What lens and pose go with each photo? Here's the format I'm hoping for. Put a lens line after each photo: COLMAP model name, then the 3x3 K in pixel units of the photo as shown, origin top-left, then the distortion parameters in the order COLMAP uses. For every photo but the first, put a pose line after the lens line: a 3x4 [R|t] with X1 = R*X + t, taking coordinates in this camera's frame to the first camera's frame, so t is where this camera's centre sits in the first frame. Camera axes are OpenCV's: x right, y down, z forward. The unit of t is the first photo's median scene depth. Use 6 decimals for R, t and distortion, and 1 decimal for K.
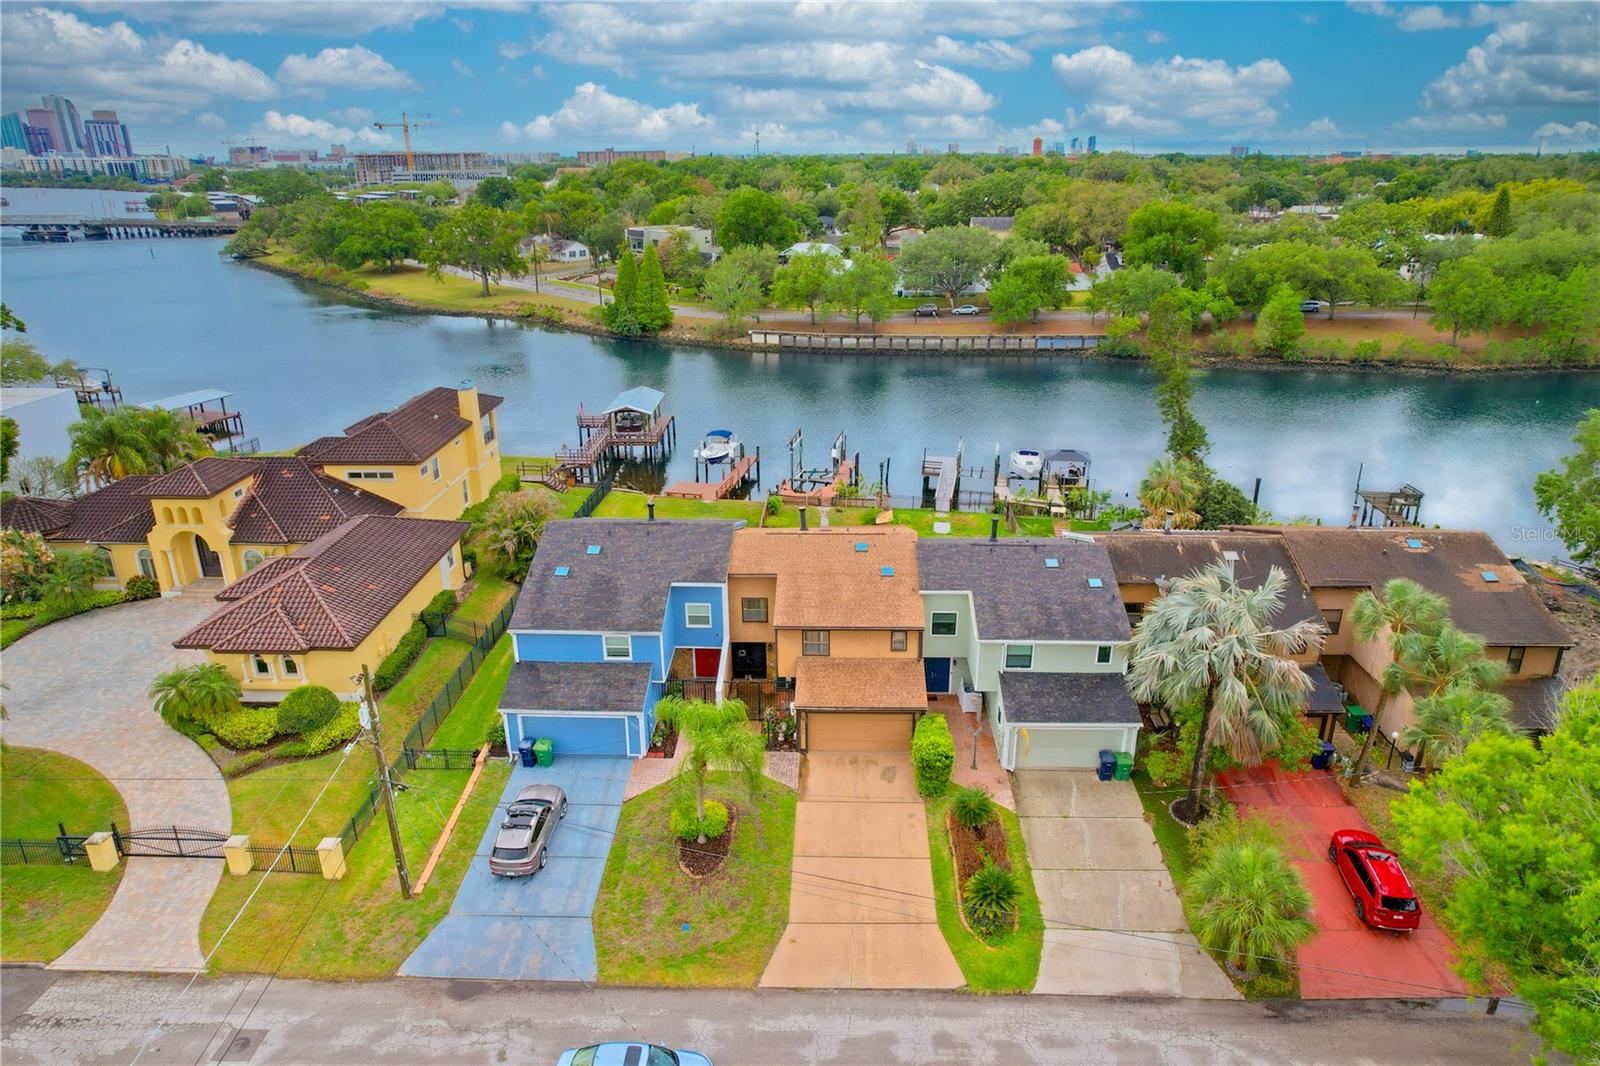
lens RADIAL K [[1009.8, 0, 799.3], [0, 1009.8, 528.0], [0, 0, 1]] dist [-0.020604, 0.001302]
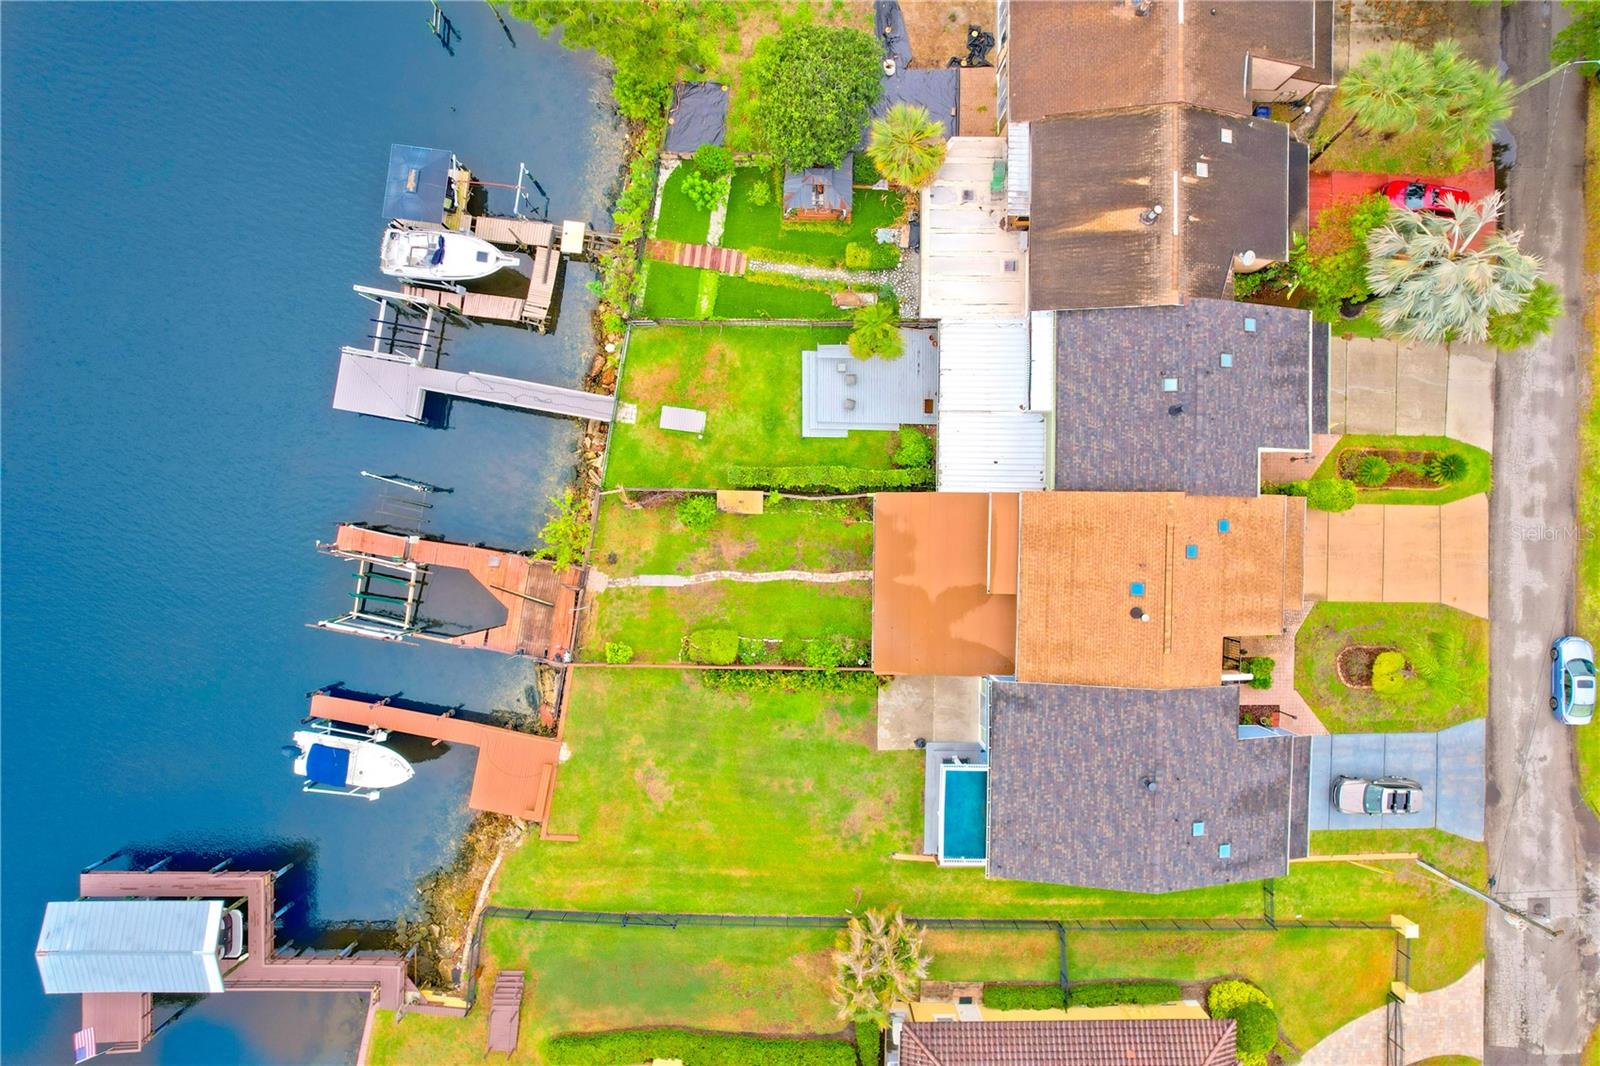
lens RADIAL K [[1009.8, 0, 798.7], [0, 1009.8, 530.5], [0, 0, 1]] dist [-0.020604, 0.001302]
pose [[-0.020373, -0.999706, -0.013165, 0.136353], [0.344975, -0.019388, 0.938412, -1.344110], [-0.938391, 0.014577, 0.345269, 1.366362]]
